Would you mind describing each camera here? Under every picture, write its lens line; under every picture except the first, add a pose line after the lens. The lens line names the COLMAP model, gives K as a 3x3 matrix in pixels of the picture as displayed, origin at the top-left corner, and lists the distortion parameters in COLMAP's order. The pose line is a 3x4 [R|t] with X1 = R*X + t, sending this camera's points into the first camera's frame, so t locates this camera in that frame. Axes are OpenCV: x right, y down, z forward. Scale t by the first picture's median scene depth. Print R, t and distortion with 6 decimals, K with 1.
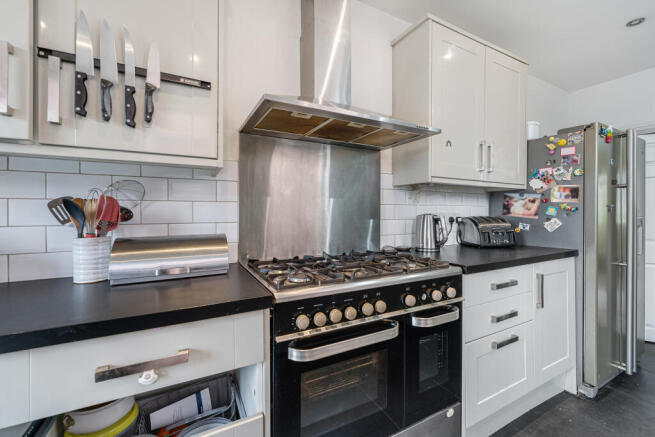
lens RADIAL K [[269.7, 0, 330.1], [0, 269.7, 211.7], [0, 0, 1]] dist [0.000091, -0.000191]
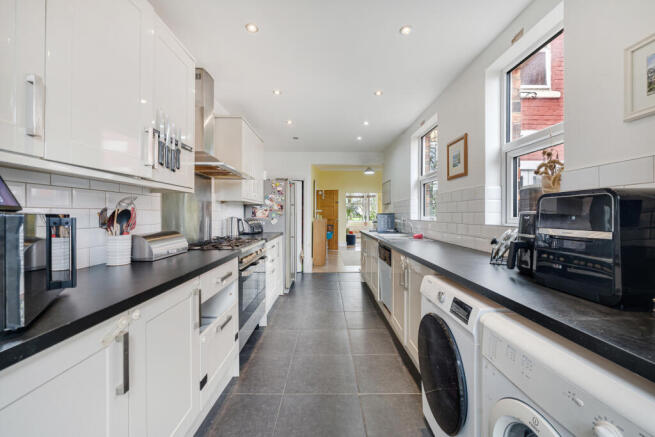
lens RADIAL K [[269.7, 0, 330.1], [0, 269.7, 211.7], [0, 0, 1]] dist [0.000091, -0.000191]
pose [[0.450862, 0.006627, 0.892569, -0.939301], [0.003252, 0.999954, -0.009067, -0.008609], [-0.892588, 0.006991, 0.450819, -0.392576]]
